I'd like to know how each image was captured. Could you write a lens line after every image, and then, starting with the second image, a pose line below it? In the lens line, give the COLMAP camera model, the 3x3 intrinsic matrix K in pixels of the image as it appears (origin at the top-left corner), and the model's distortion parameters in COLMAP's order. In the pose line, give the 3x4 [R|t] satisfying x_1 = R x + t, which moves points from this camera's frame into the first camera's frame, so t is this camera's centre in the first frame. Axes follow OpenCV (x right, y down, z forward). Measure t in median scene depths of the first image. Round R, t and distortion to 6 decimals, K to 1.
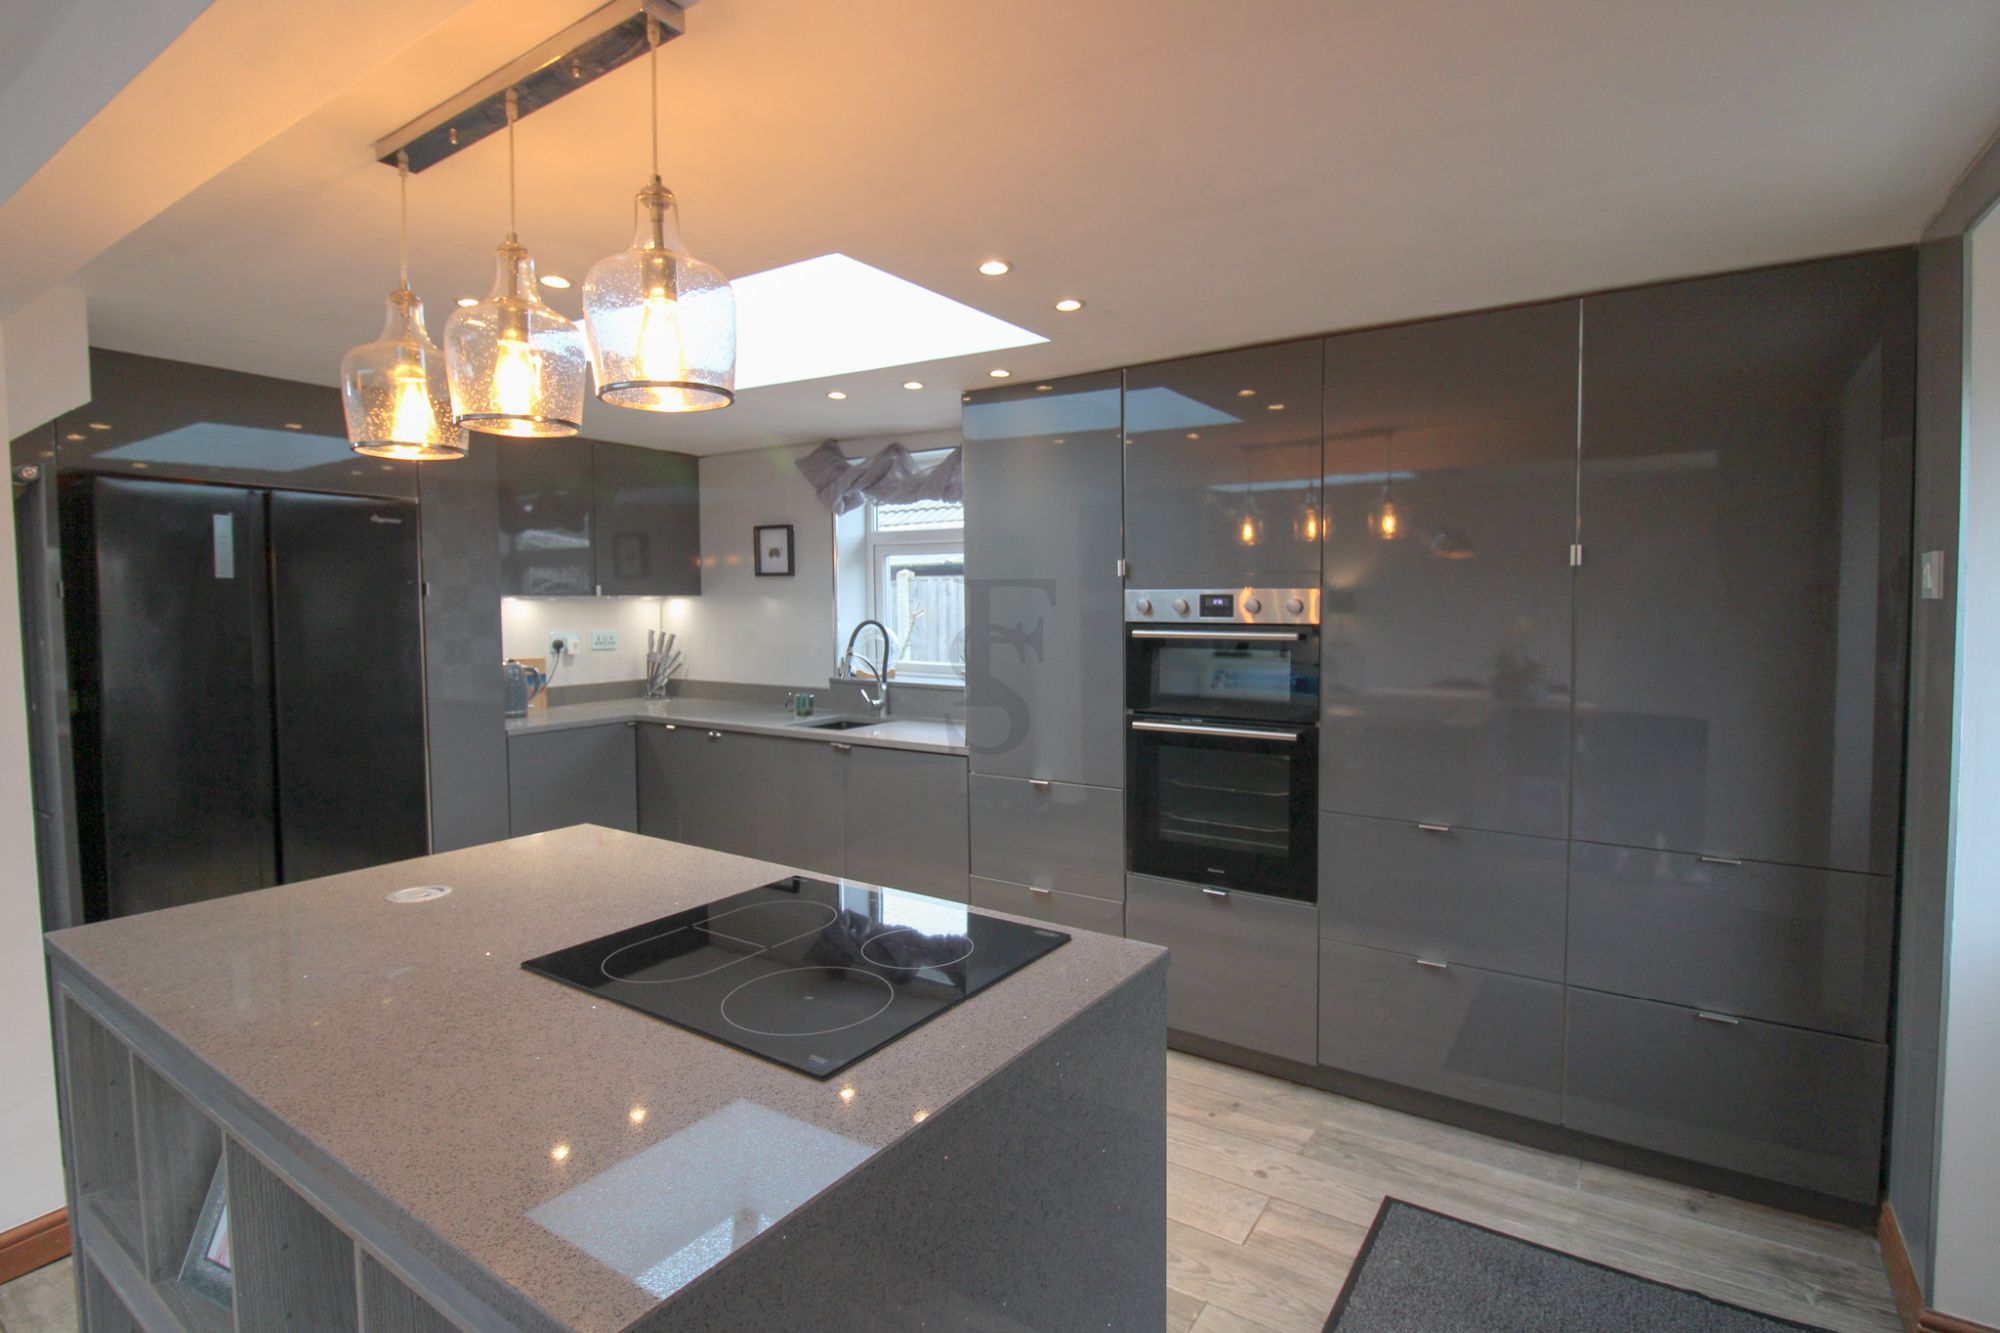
lens RADIAL K [[969.6, 0, 1012.9], [0, 969.6, 650.0], [0, 0, 1]] dist [-0.002411, -0.001016]
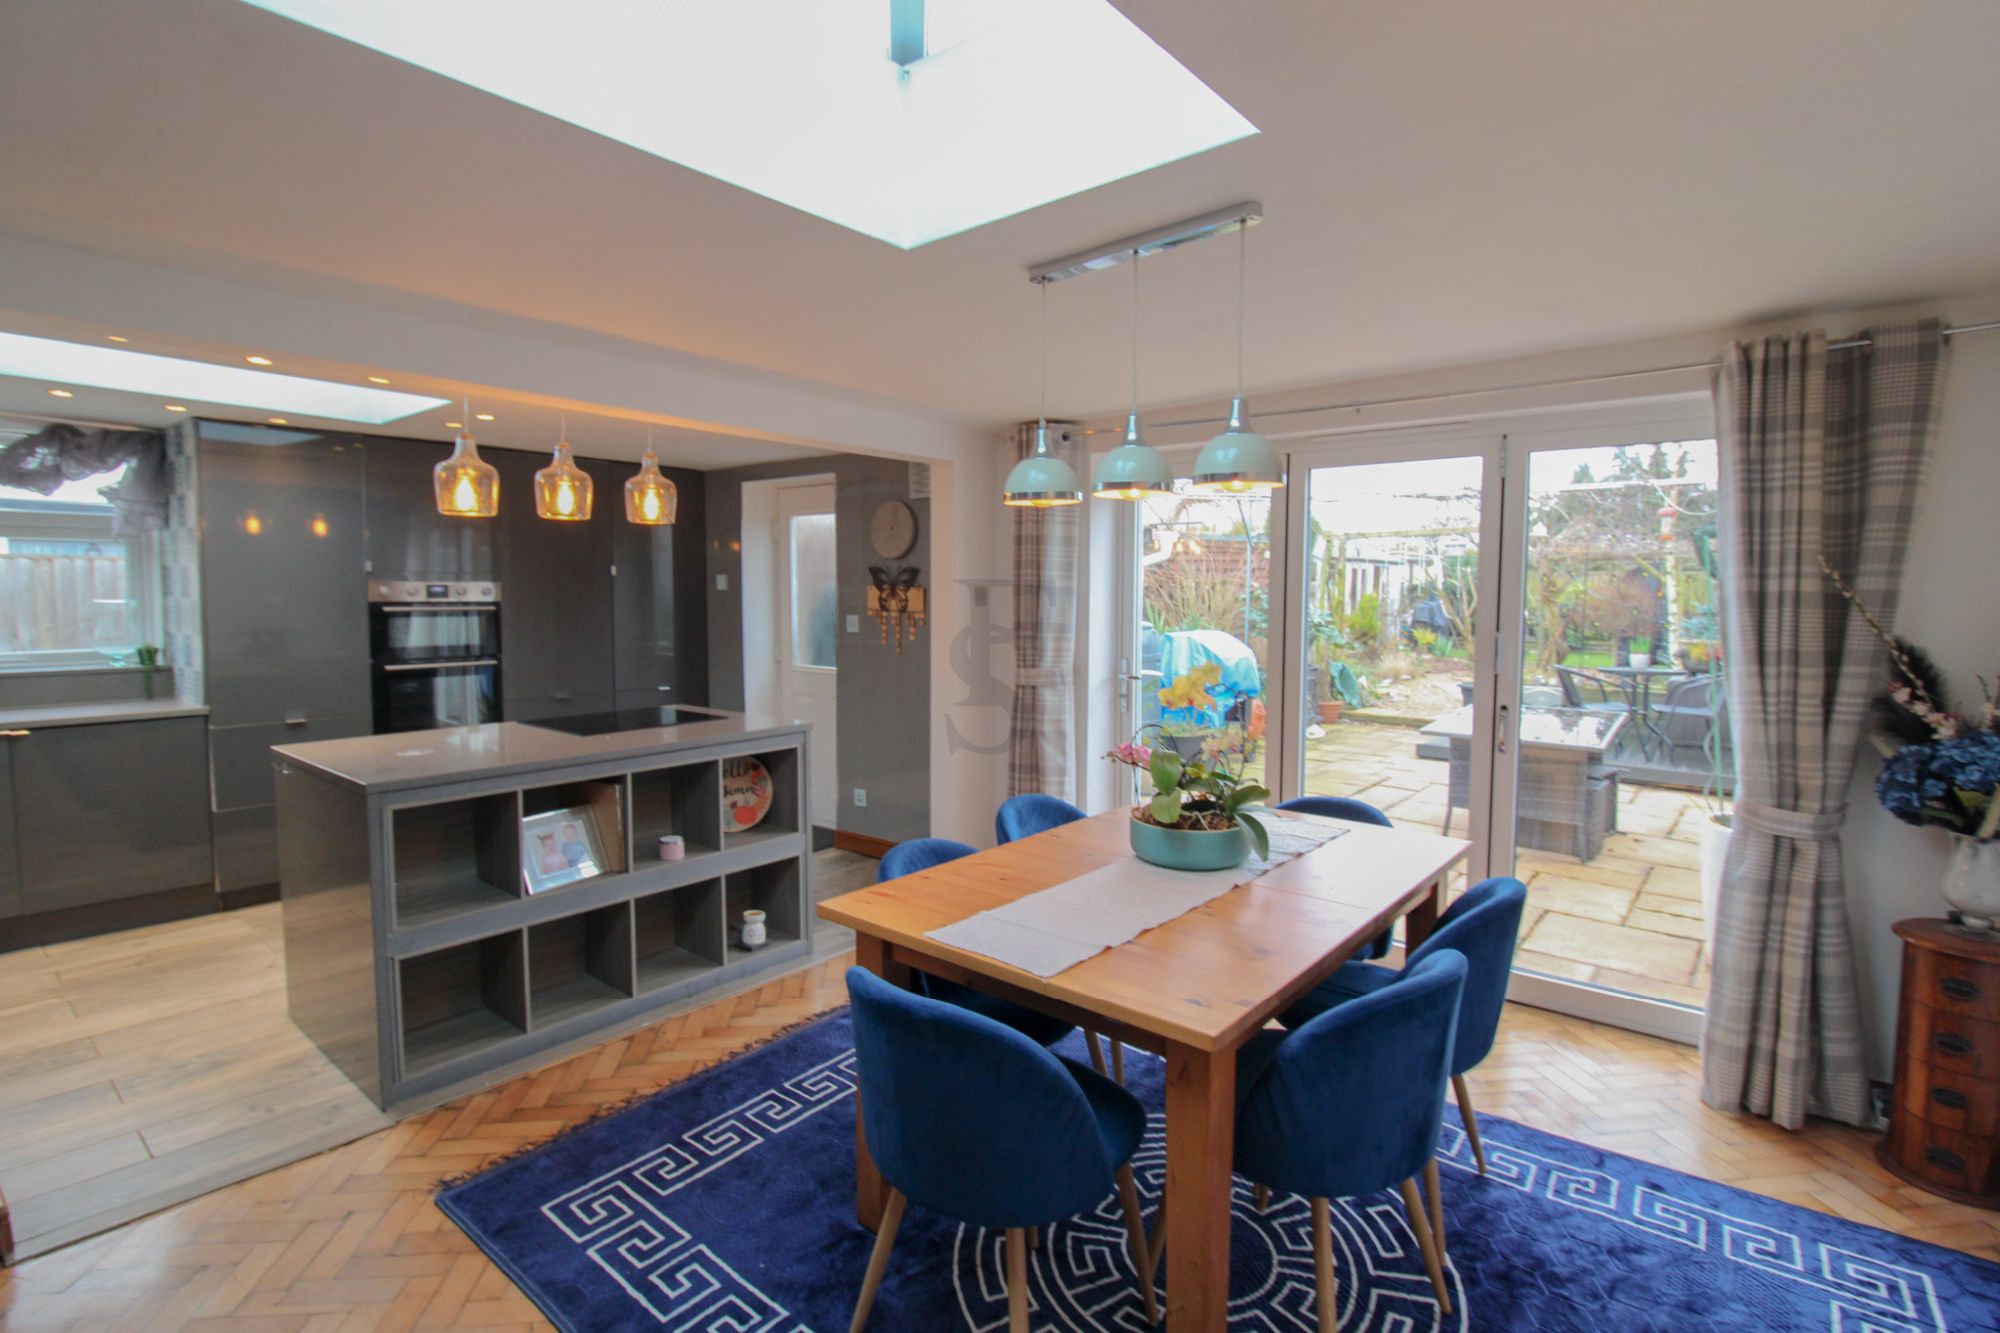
lens RADIAL K [[969.6, 0, 1012.9], [0, 969.6, 650.0], [0, 0, 1]] dist [-0.002411, -0.001016]
pose [[0.088778, -0.061903, 0.994126, -1.304495], [0.041761, 0.997421, 0.058379, -0.001515], [-0.995176, 0.036333, 0.091135, -0.133515]]
